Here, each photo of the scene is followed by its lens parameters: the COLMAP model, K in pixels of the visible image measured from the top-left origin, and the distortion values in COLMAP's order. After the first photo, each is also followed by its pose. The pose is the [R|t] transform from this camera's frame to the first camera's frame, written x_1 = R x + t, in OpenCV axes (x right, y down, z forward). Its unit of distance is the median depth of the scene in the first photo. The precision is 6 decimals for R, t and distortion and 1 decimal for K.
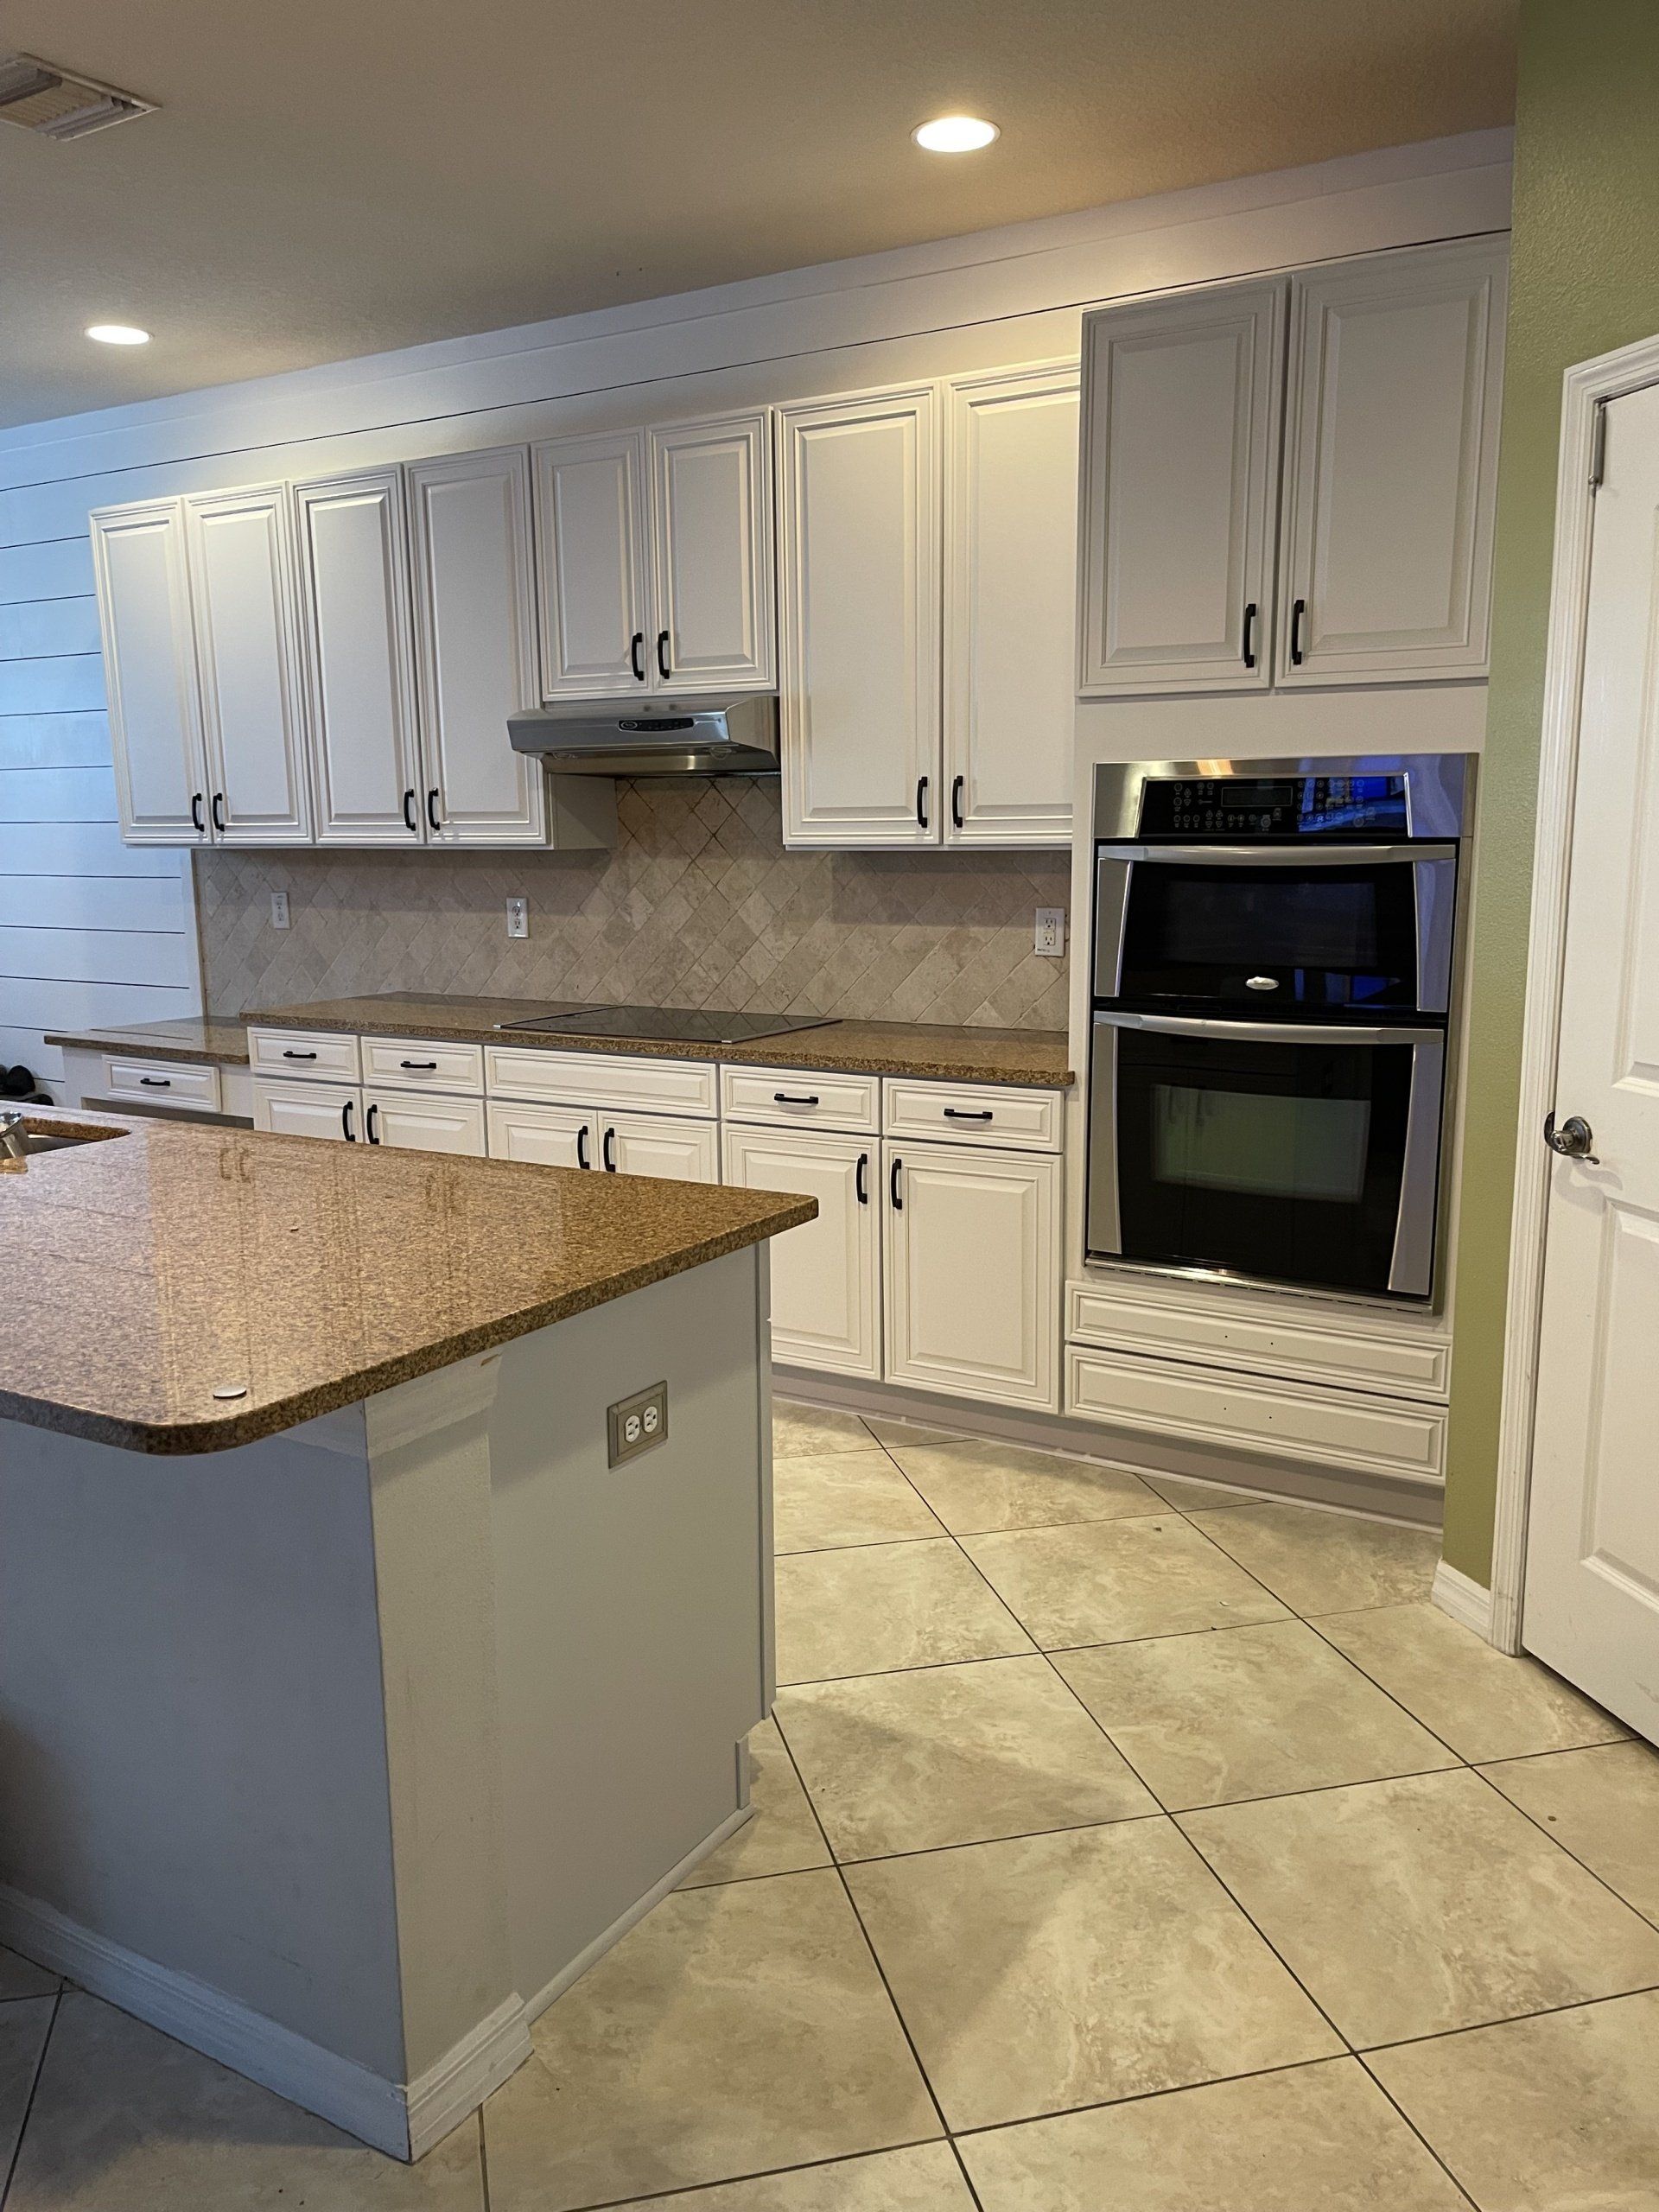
lens RADIAL K [[1679.8, 0, 822.2], [0, 1679.8, 1114.6], [0, 0, 1]] dist [0.077763, -0.110370]
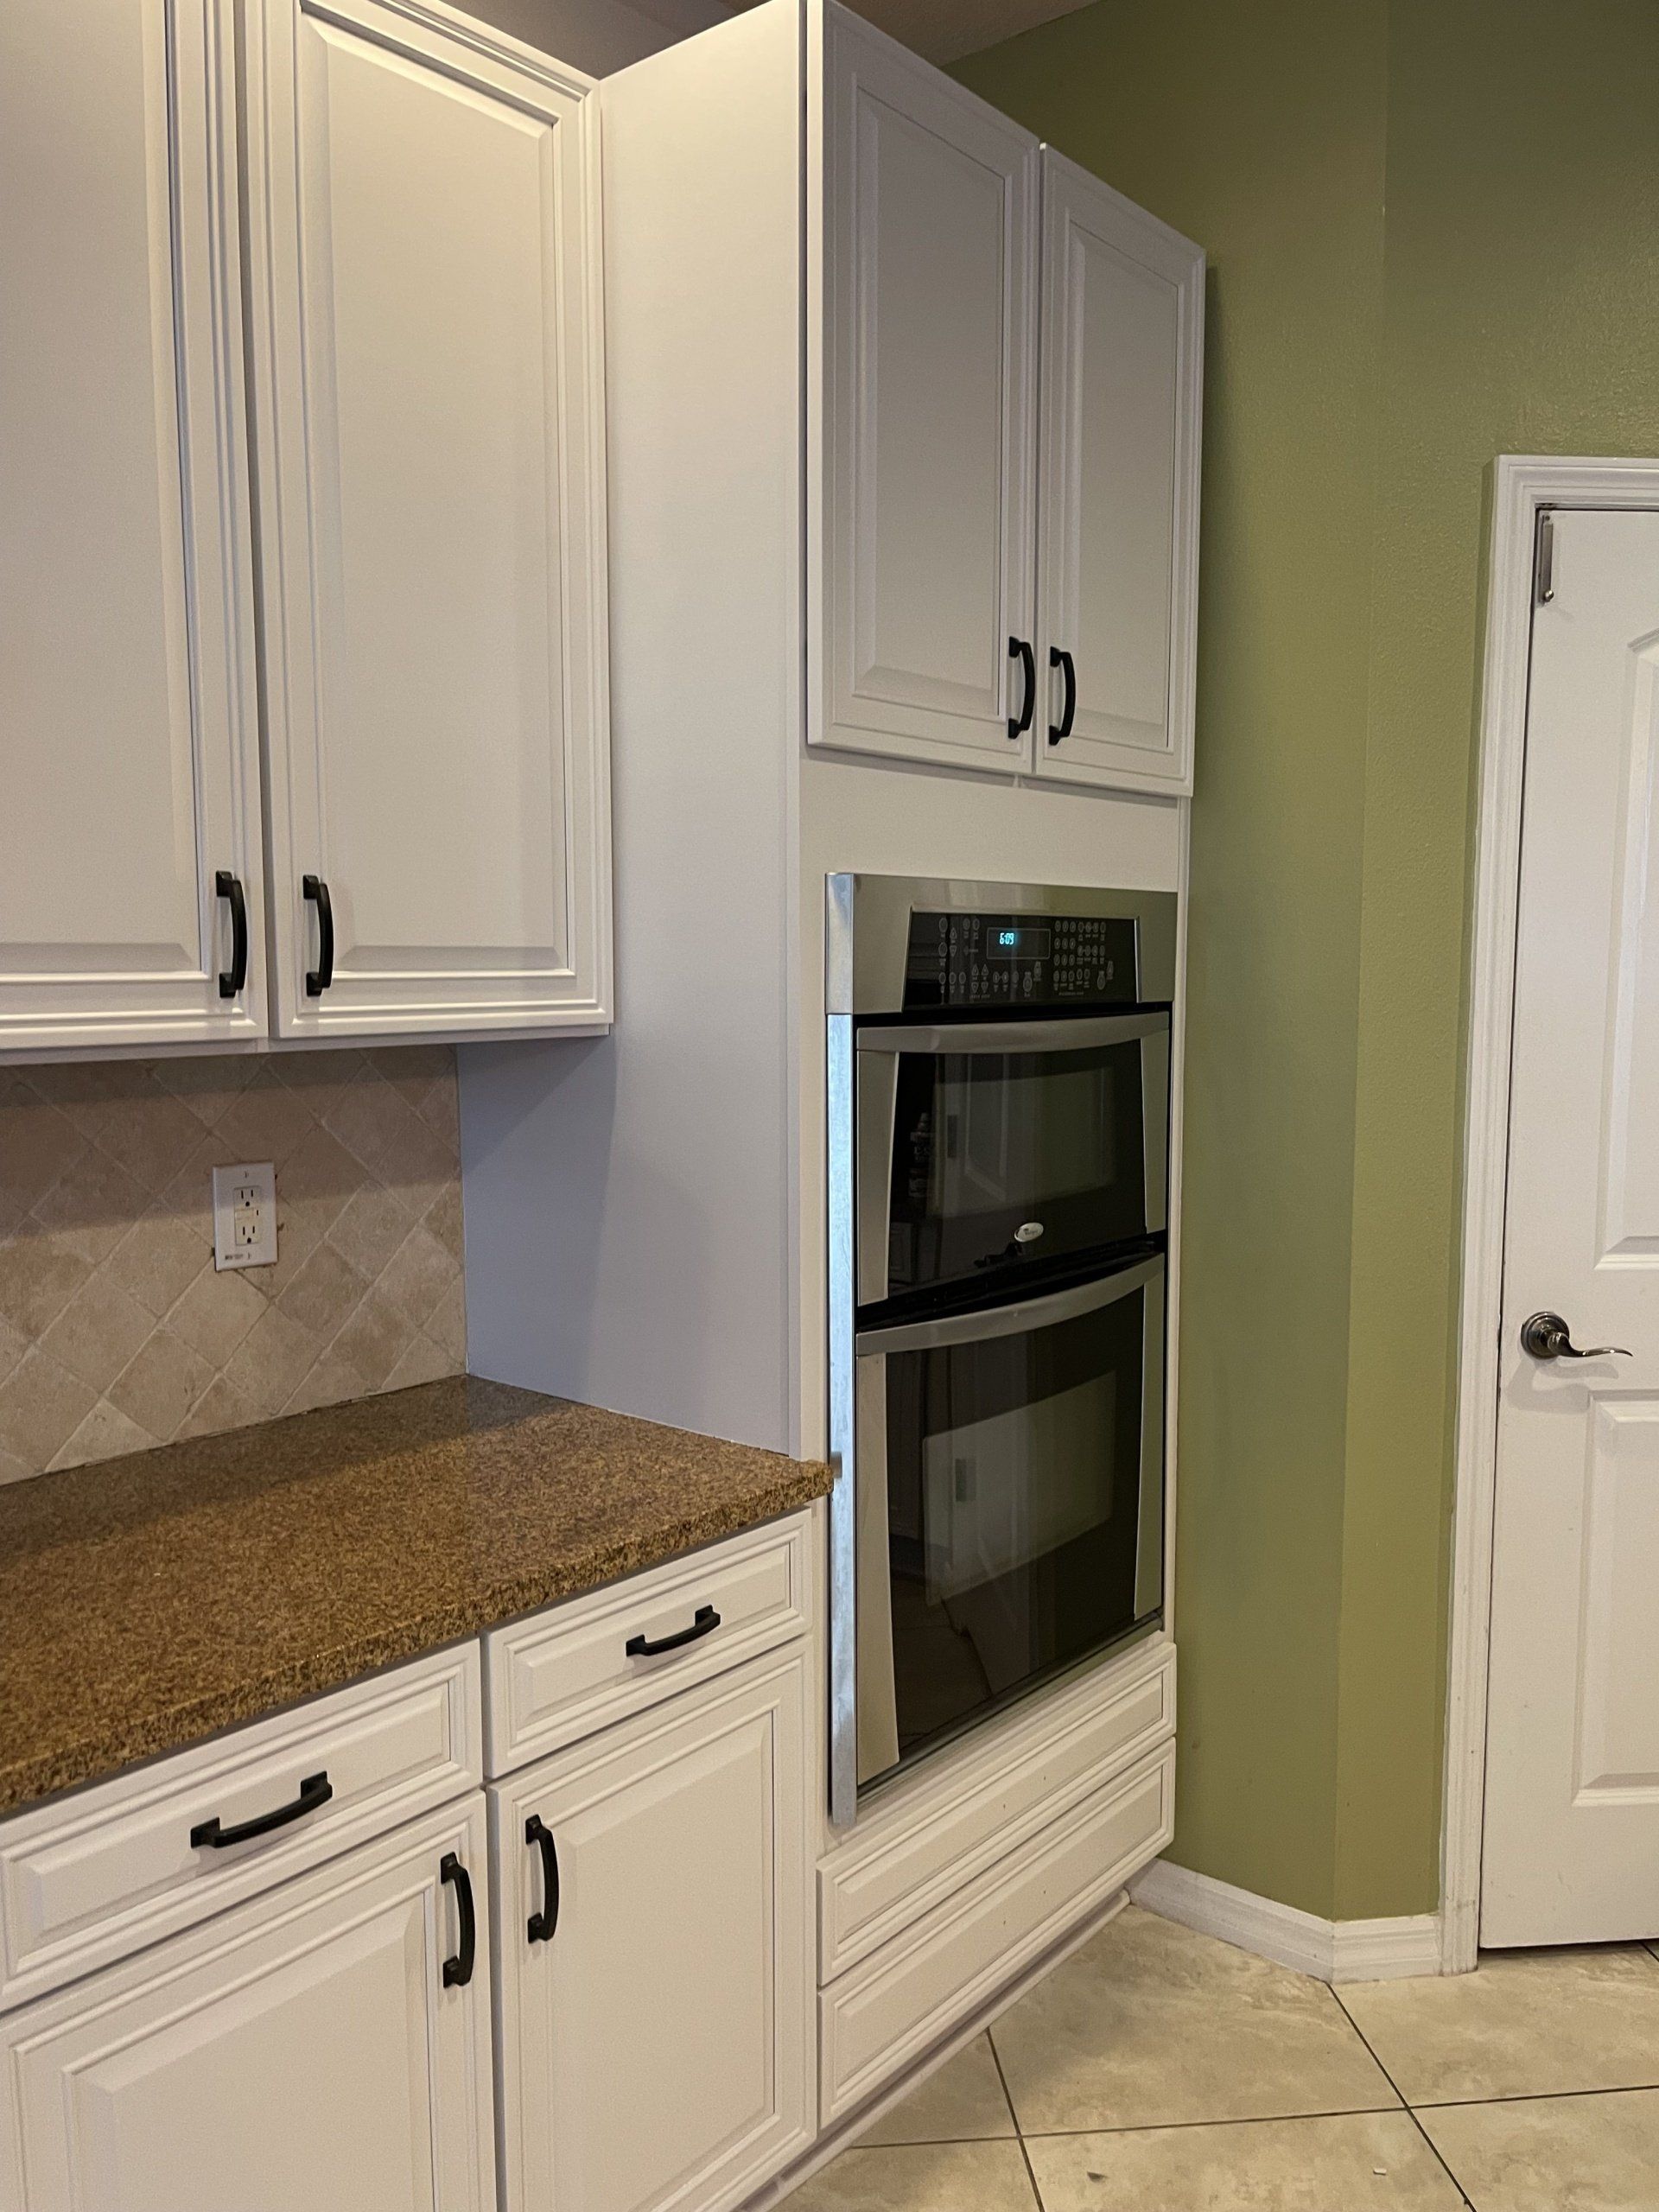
lens RADIAL K [[1679.8, 0, 822.2], [0, 1679.8, 1114.6], [0, 0, 1]] dist [0.077763, -0.110370]
pose [[0.154888, -0.085406, 0.984233, -0.285413], [0.170609, 0.983601, 0.058503, -0.130643], [-0.973089, 0.158857, 0.166919, 0.732556]]
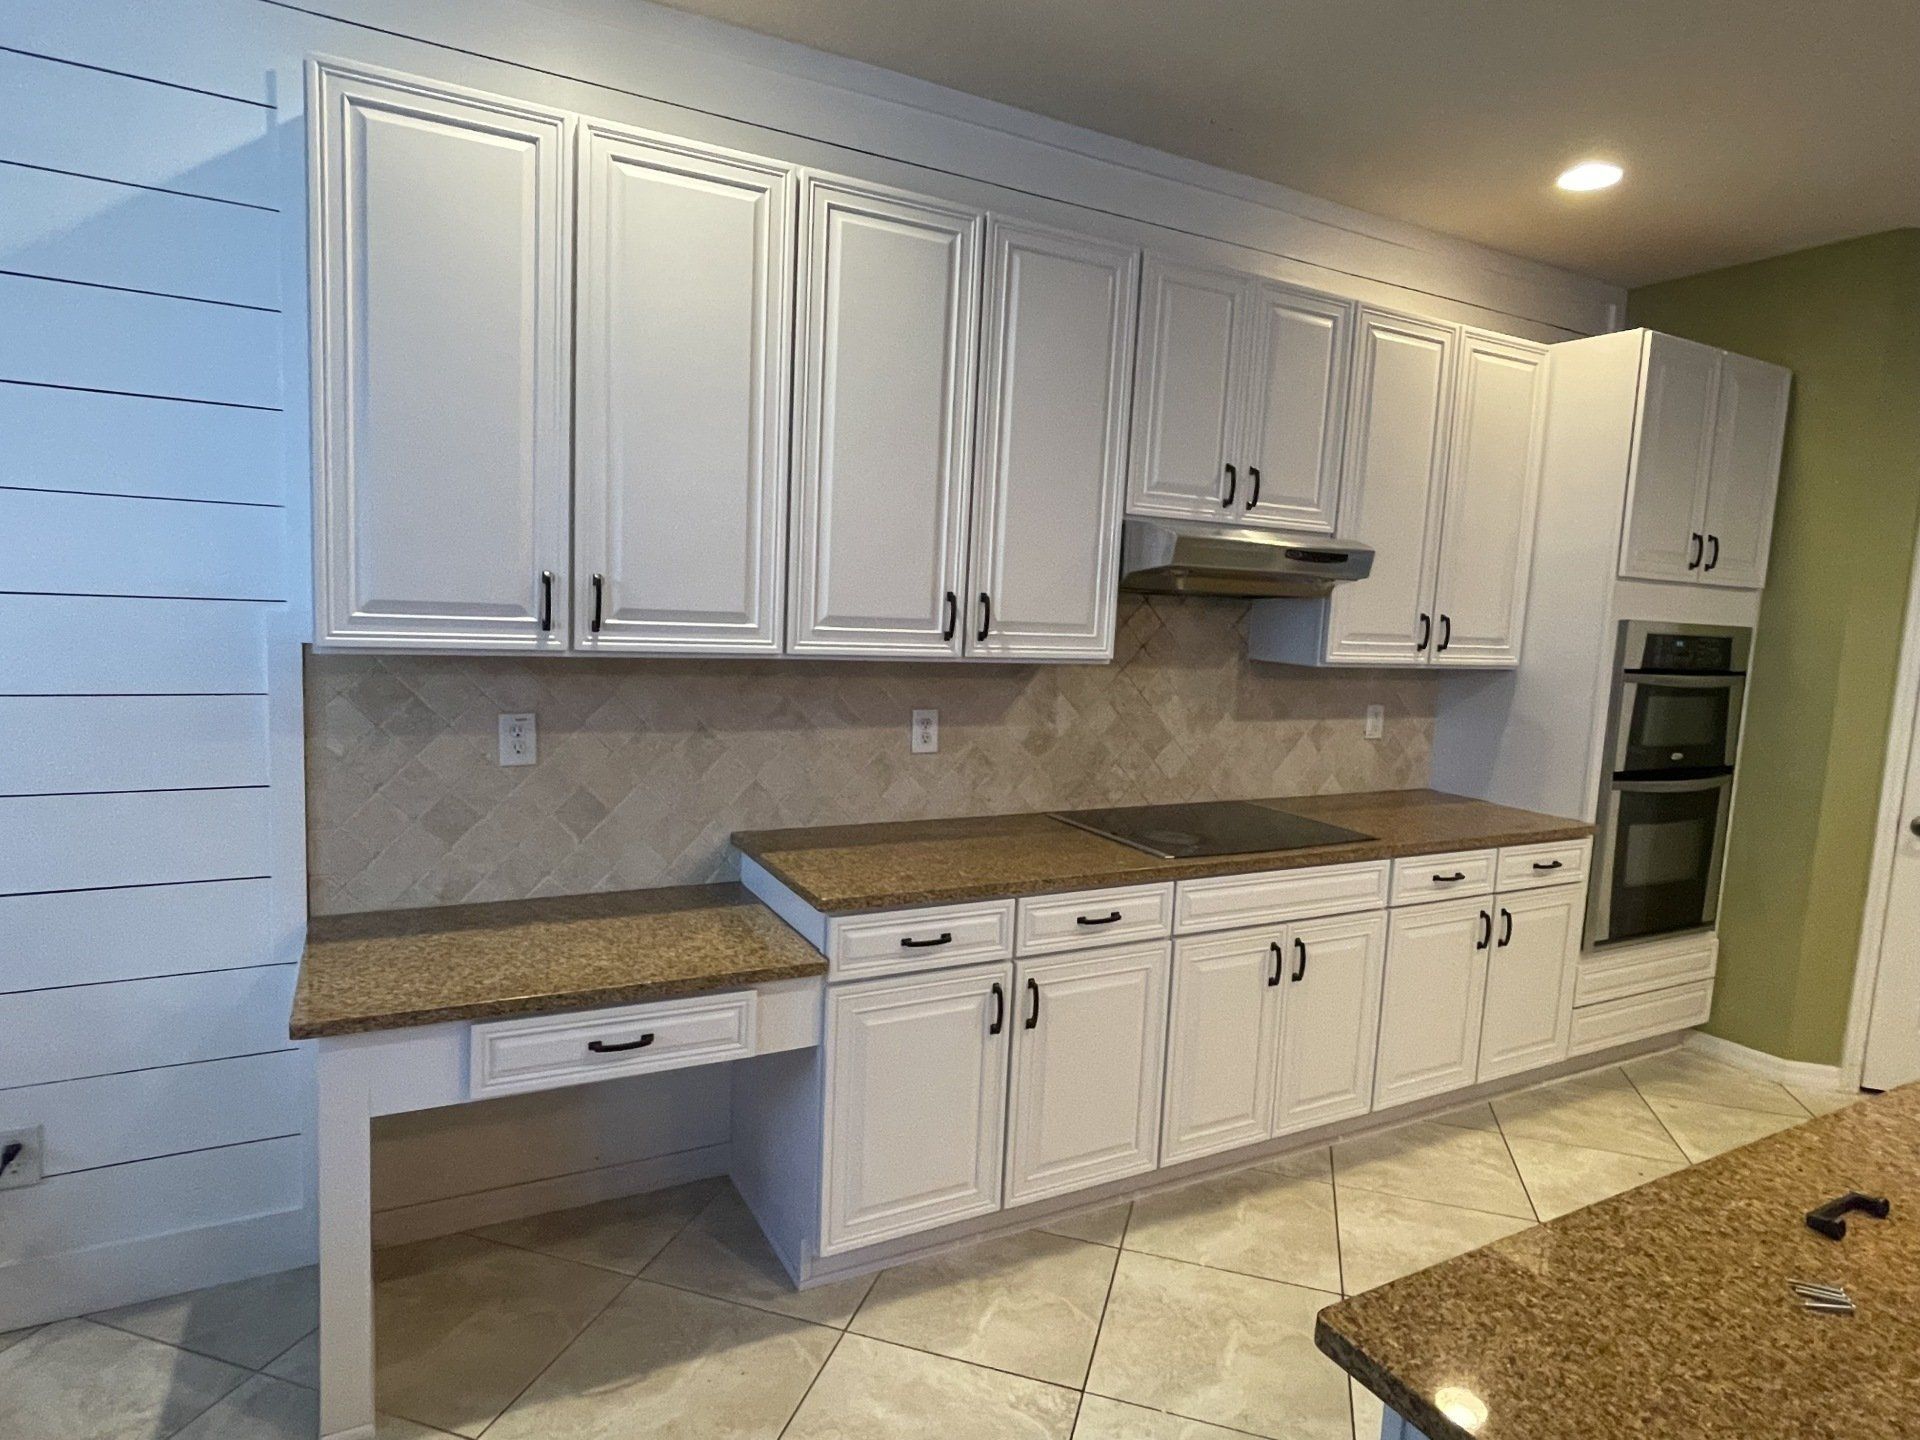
lens RADIAL K [[1071.7, 0, 955.8], [0, 1071.7, 708.6], [0, 0, 1]] dist [0.020227, -0.031010]
pose [[0.515809, -0.056157, 0.854861, -0.767601], [0.096208, 0.995334, 0.007335, -0.152561], [-0.851284, 0.078461, 0.518805, 0.800626]]
